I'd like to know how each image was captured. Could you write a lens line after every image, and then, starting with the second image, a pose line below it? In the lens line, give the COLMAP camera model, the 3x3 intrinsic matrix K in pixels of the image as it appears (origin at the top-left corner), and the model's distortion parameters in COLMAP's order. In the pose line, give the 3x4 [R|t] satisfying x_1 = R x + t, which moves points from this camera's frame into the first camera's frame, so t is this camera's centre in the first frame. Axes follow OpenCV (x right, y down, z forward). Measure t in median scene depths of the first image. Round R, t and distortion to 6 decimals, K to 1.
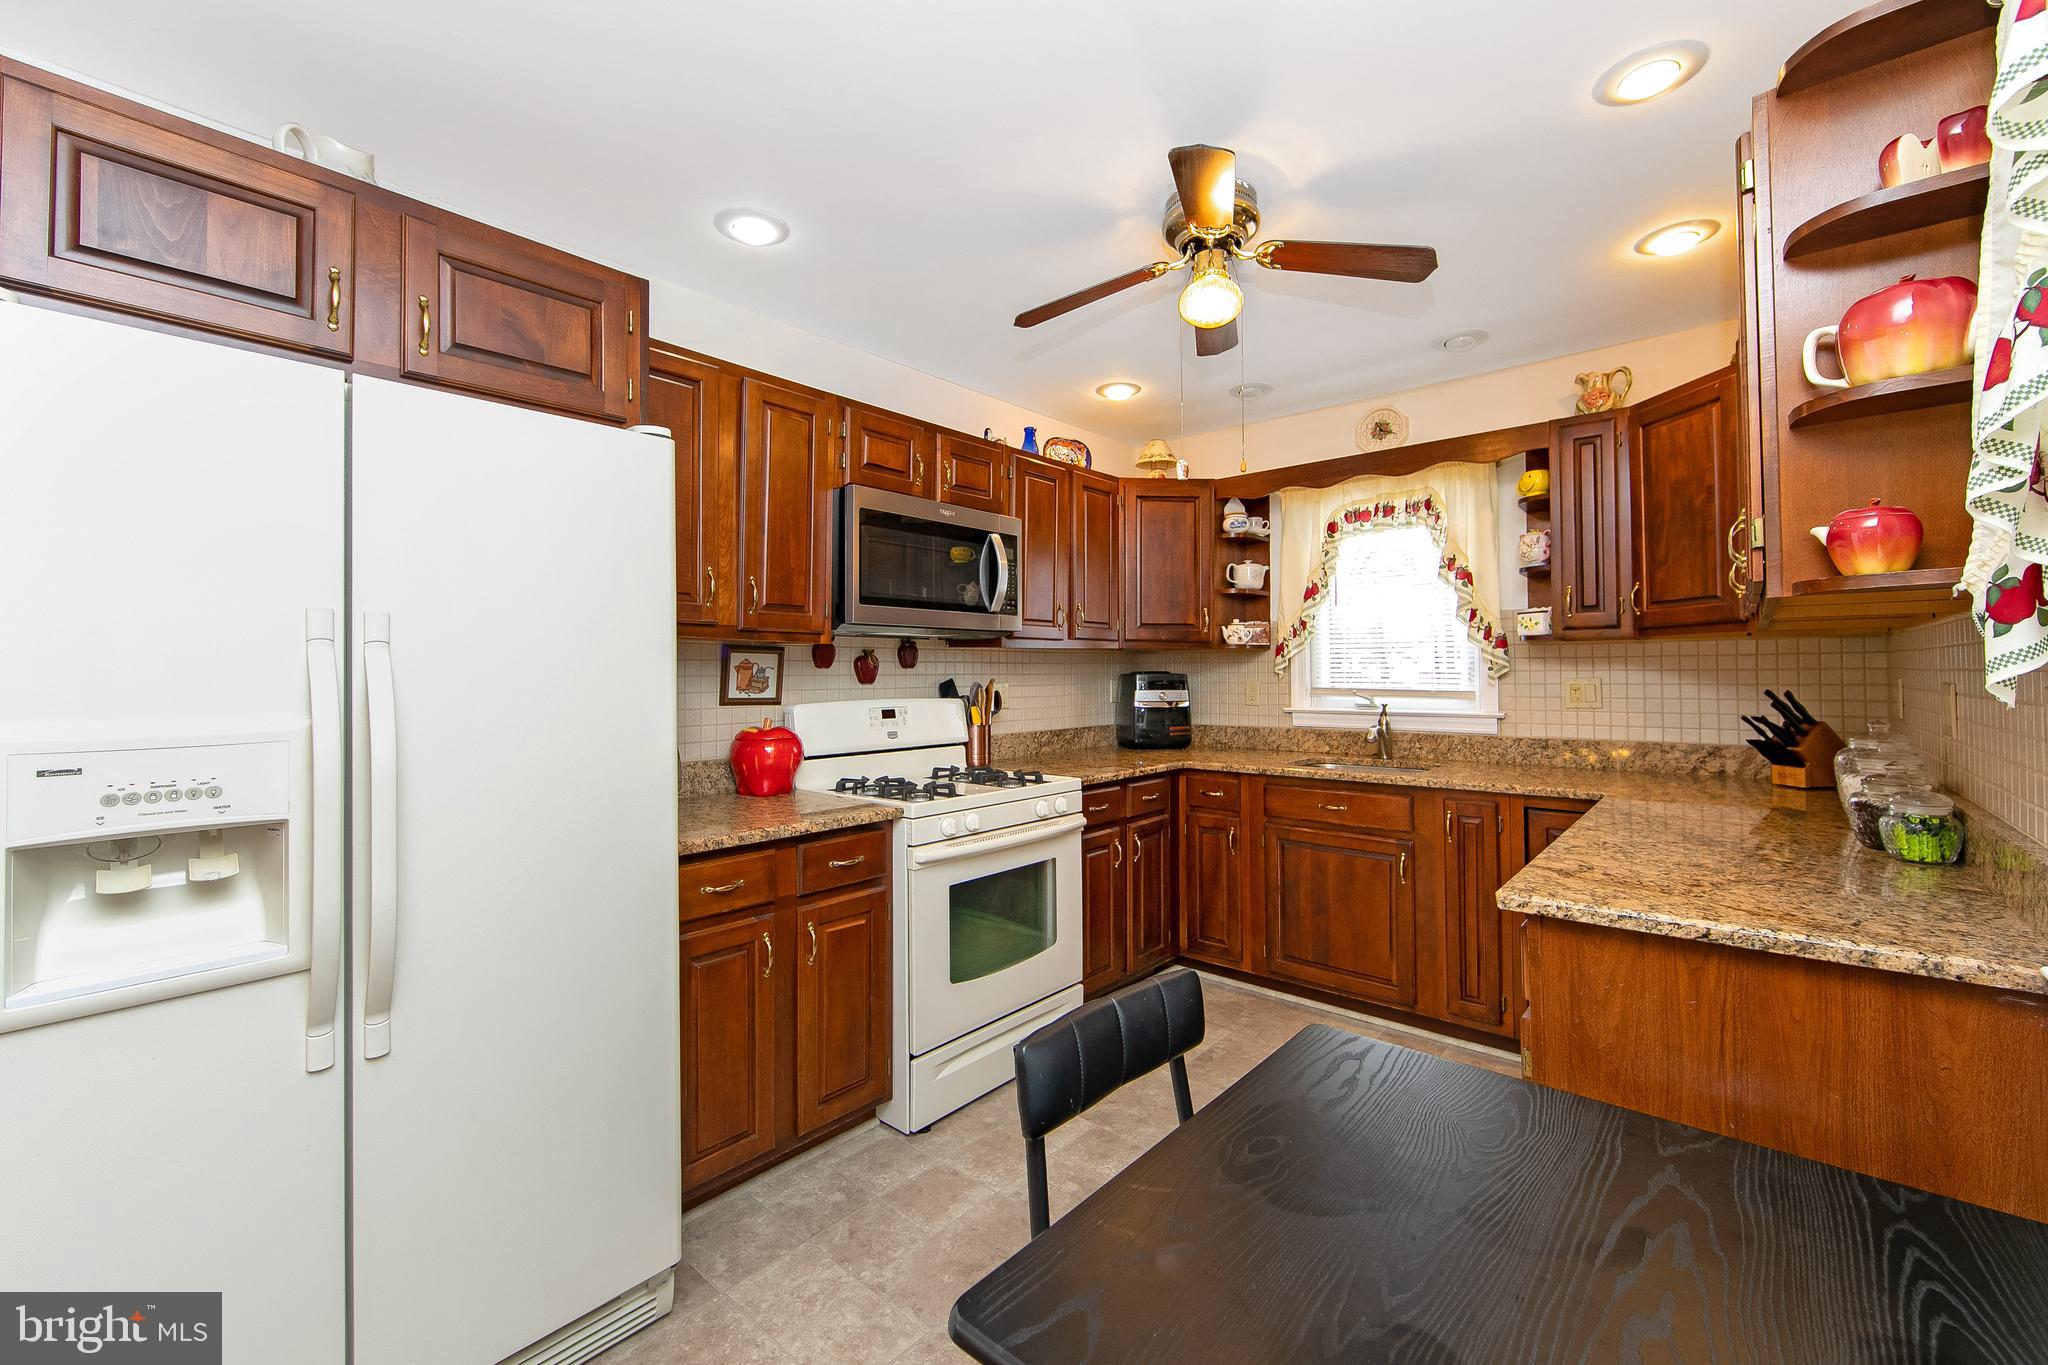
lens RADIAL K [[822.6, 0, 997.7], [0, 822.6, 655.6], [0, 0, 1]] dist [-0.005790, 0.000119]
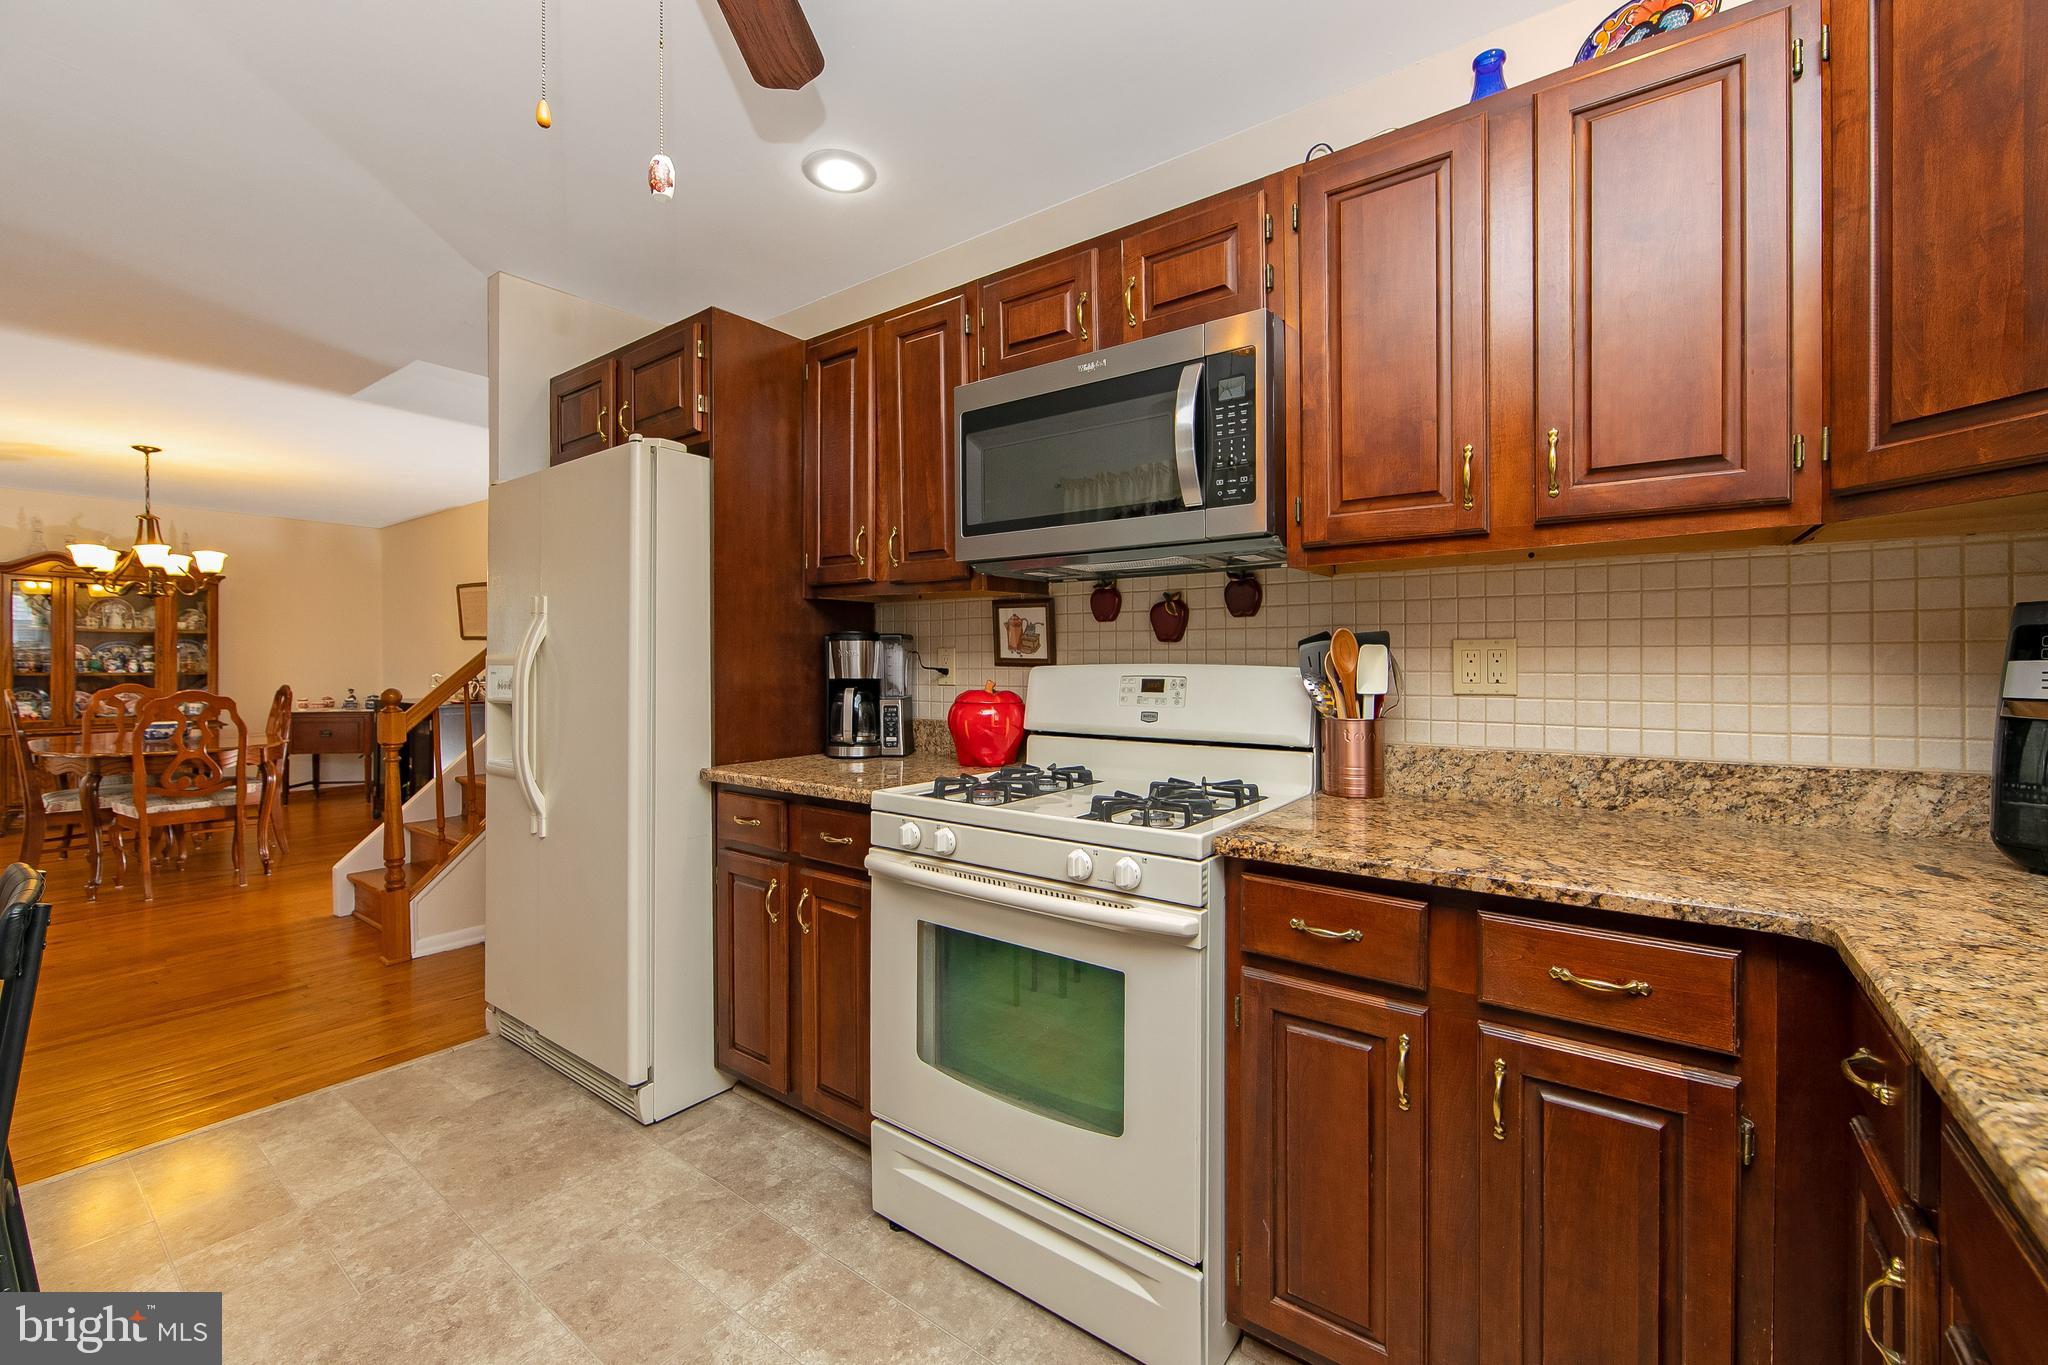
lens RADIAL K [[822.6, 0, 1024.5], [0, 822.6, 664.7], [0, 0, 1]] dist [-0.005790, 0.000119]
pose [[0.116657, 0.007917, -0.993141, 0.528067], [0.018729, 0.999773, 0.010170, 0.045045], [0.992996, -0.019787, 0.116482, 0.820562]]
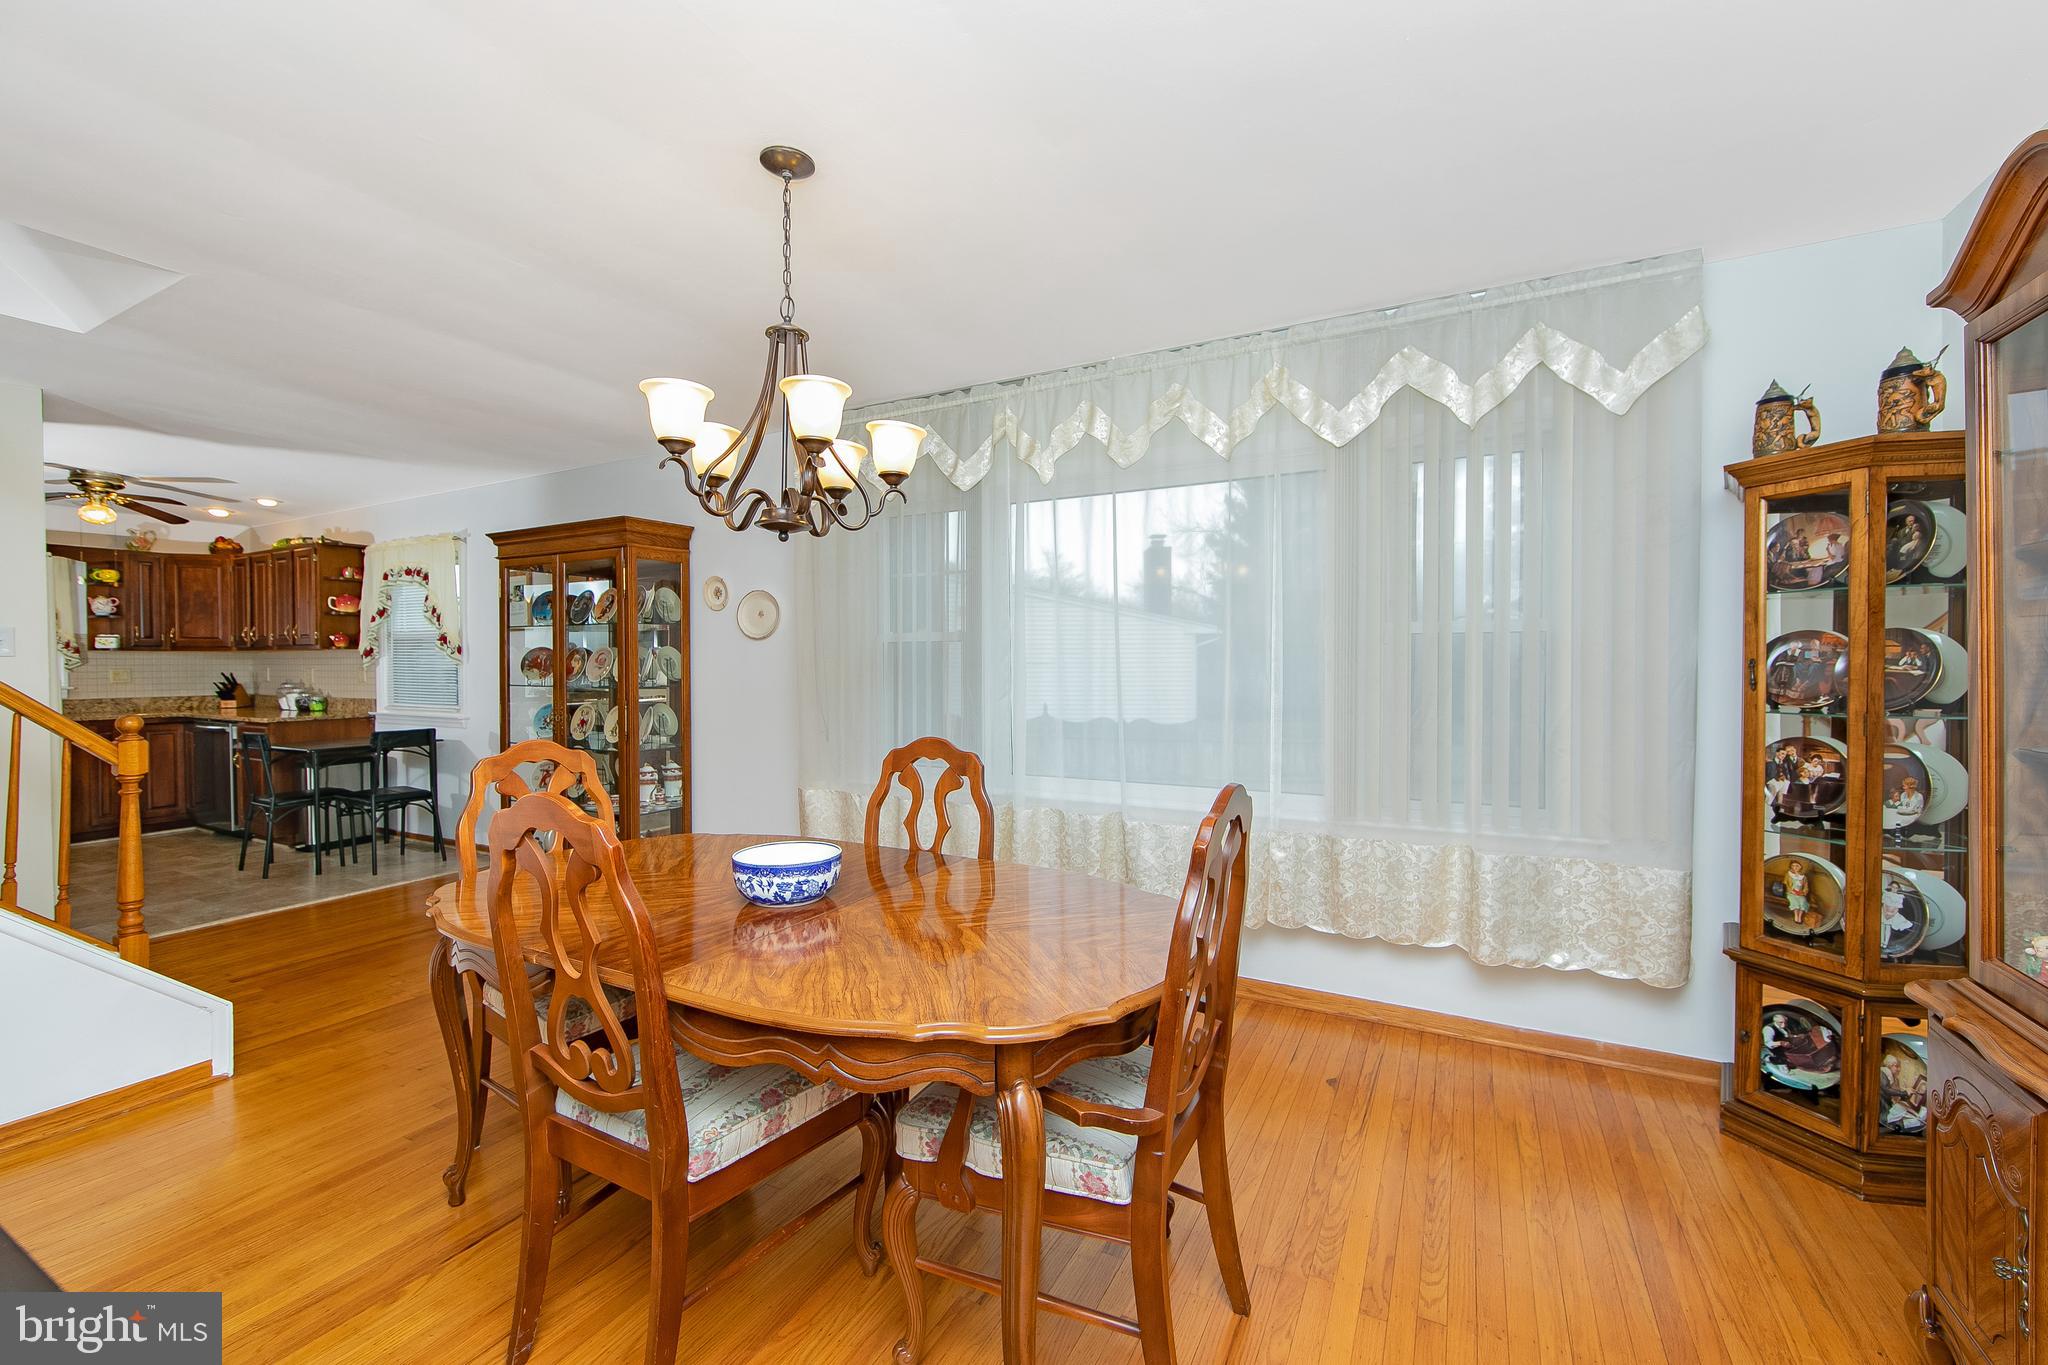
lens RADIAL K [[822.6, 0, 1027.8], [0, 822.6, 675.9], [0, 0, 1]] dist [-0.005790, 0.000119]
pose [[-0.260383, -0.005796, 0.965488, -1.884181], [-0.013232, 0.999909, 0.002434, 0.009639], [-0.965415, -0.012141, -0.260437, -0.688472]]
